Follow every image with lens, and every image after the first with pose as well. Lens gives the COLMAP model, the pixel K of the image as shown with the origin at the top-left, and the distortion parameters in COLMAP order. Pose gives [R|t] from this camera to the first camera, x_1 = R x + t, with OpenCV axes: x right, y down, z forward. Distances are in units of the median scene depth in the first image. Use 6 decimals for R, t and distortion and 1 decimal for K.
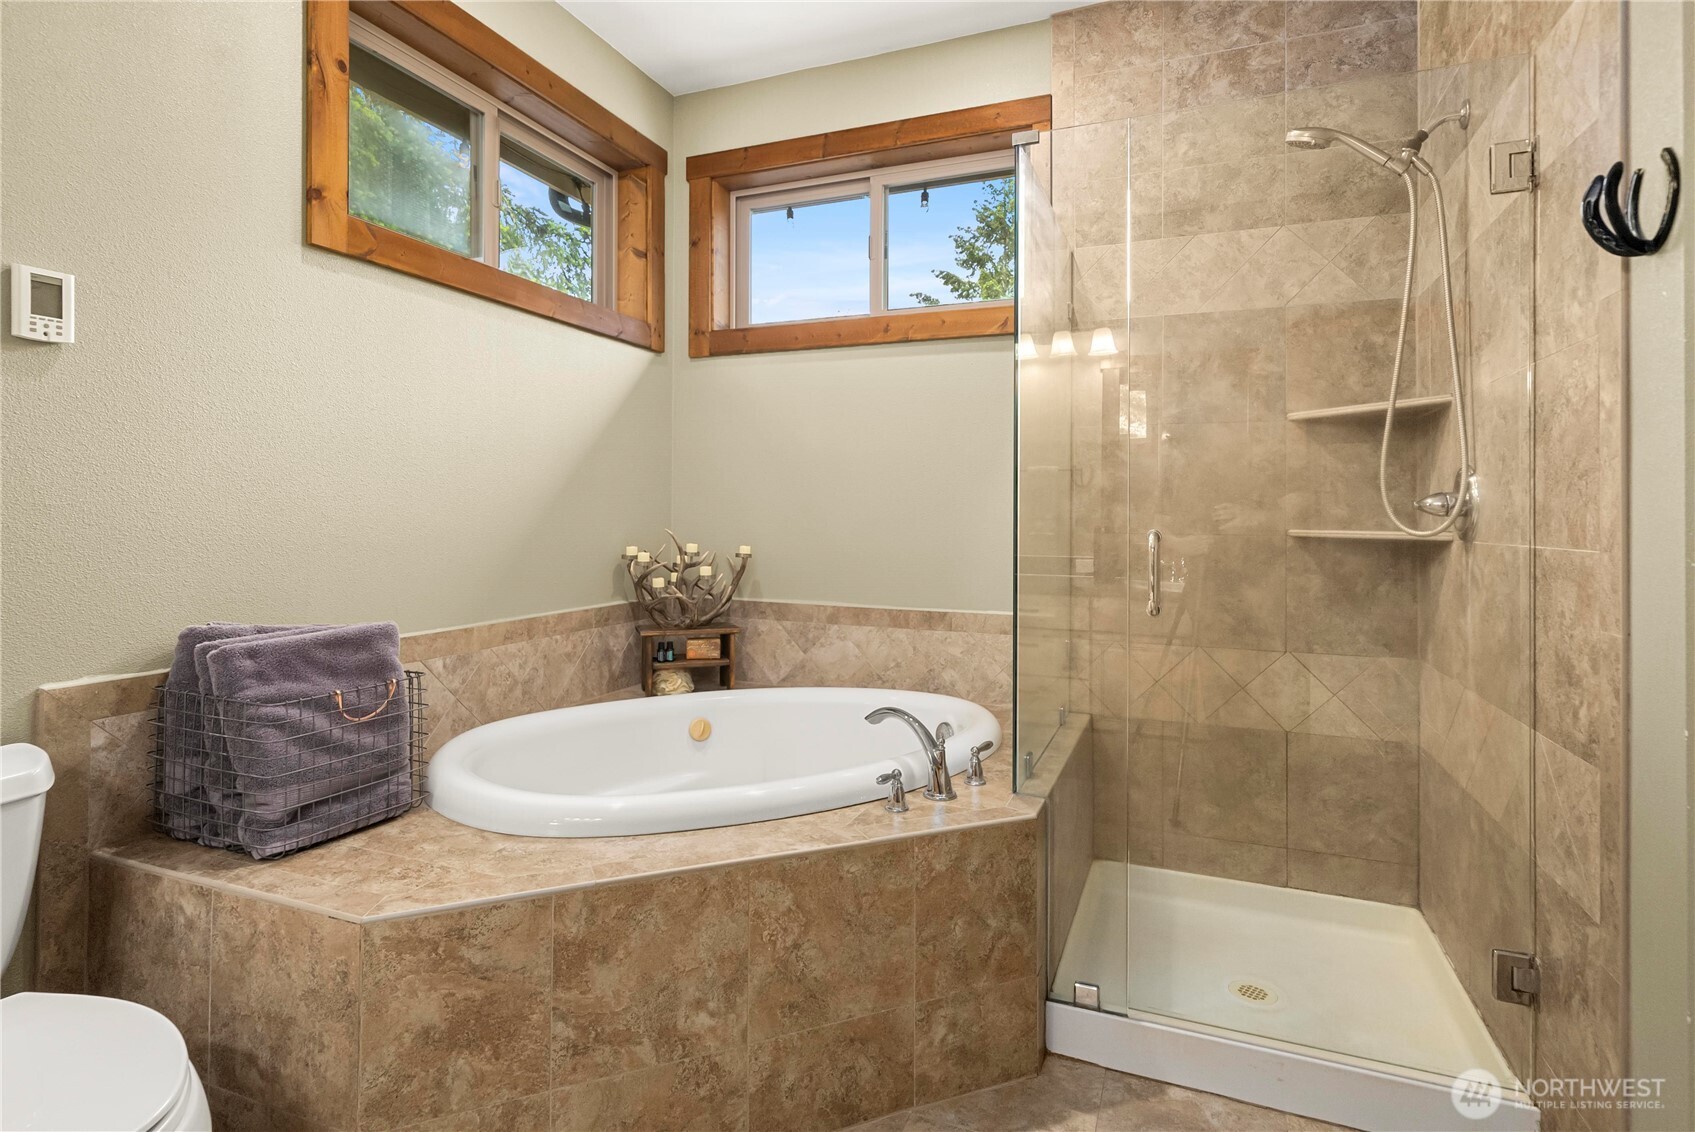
lens RADIAL K [[863.8, 0, 842.0], [0, 863.8, 519.3], [0, 0, 1]] dist [0.000928, -0.000118]
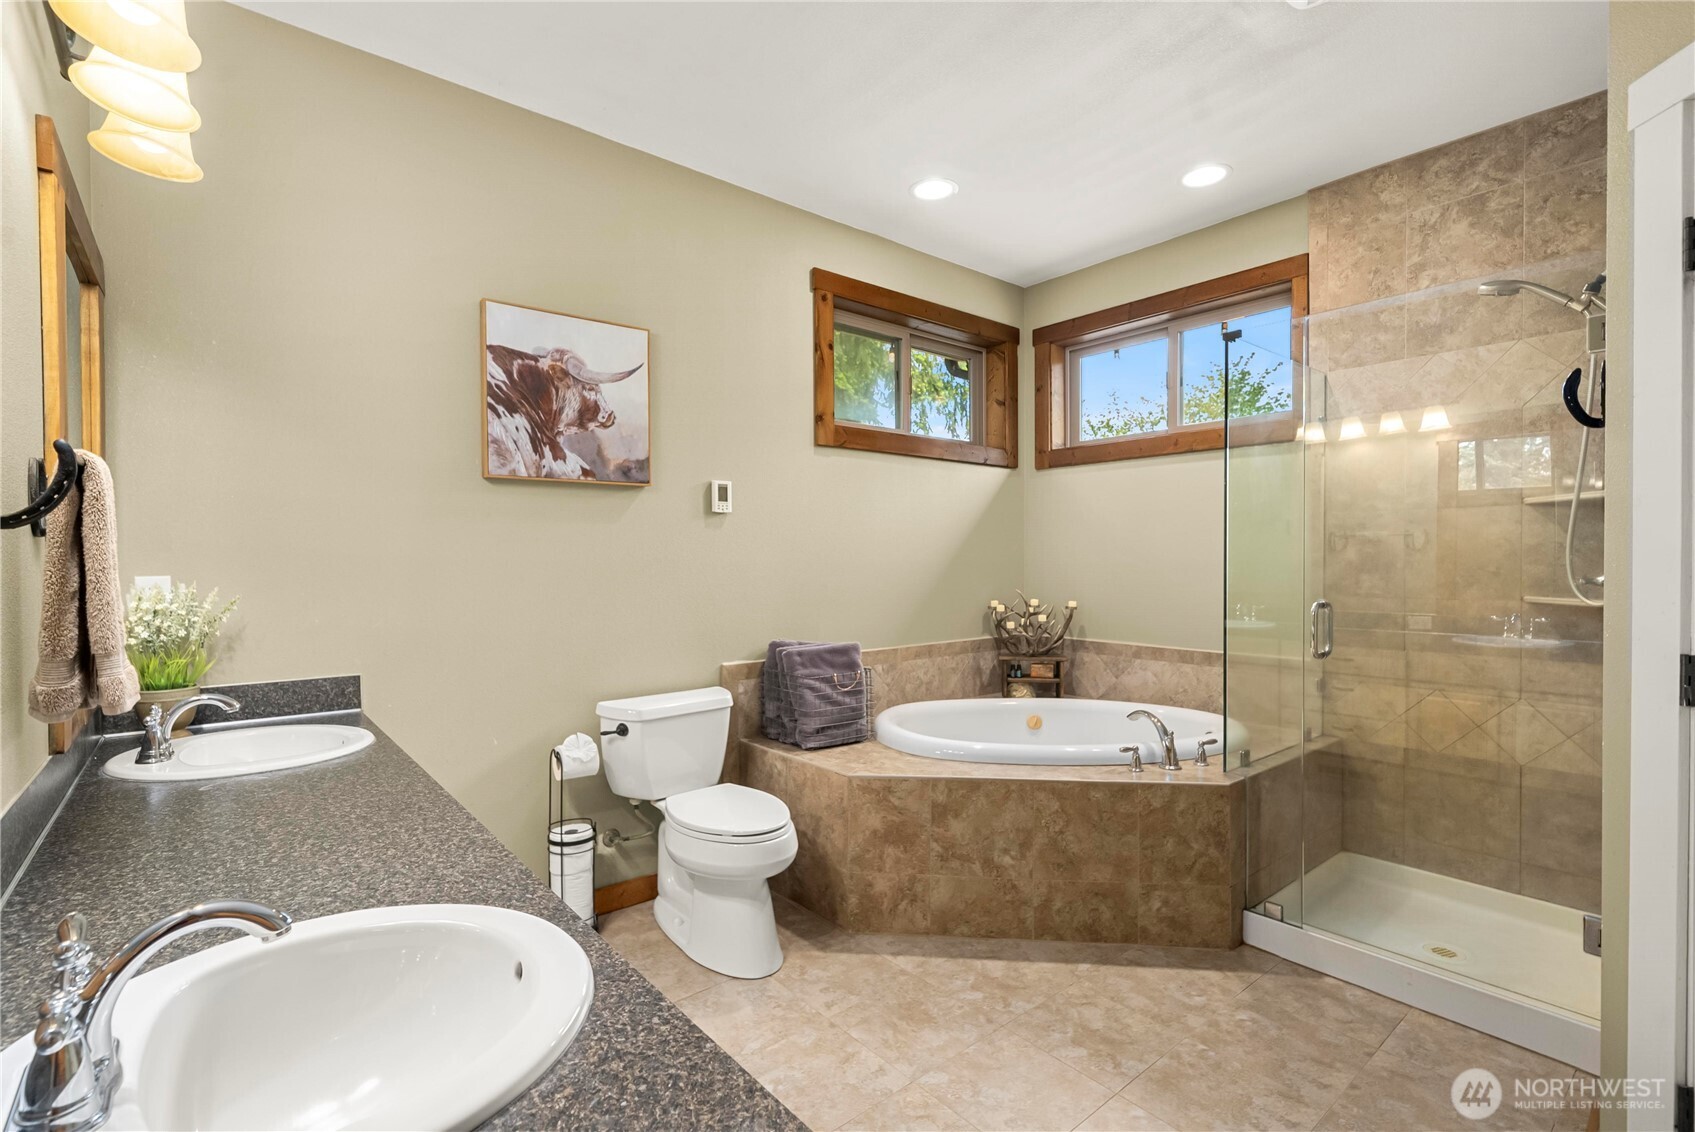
lens RADIAL K [[753.5, 0, 841.0], [0, 753.5, 539.4], [0, 0, 1]] dist [0.001221, -0.000197]
pose [[0.882382, -0.024390, -0.469900, 0.248029], [0.007246, 0.999242, -0.038260, -0.047570], [0.470477, 0.030355, 0.881890, -0.517465]]
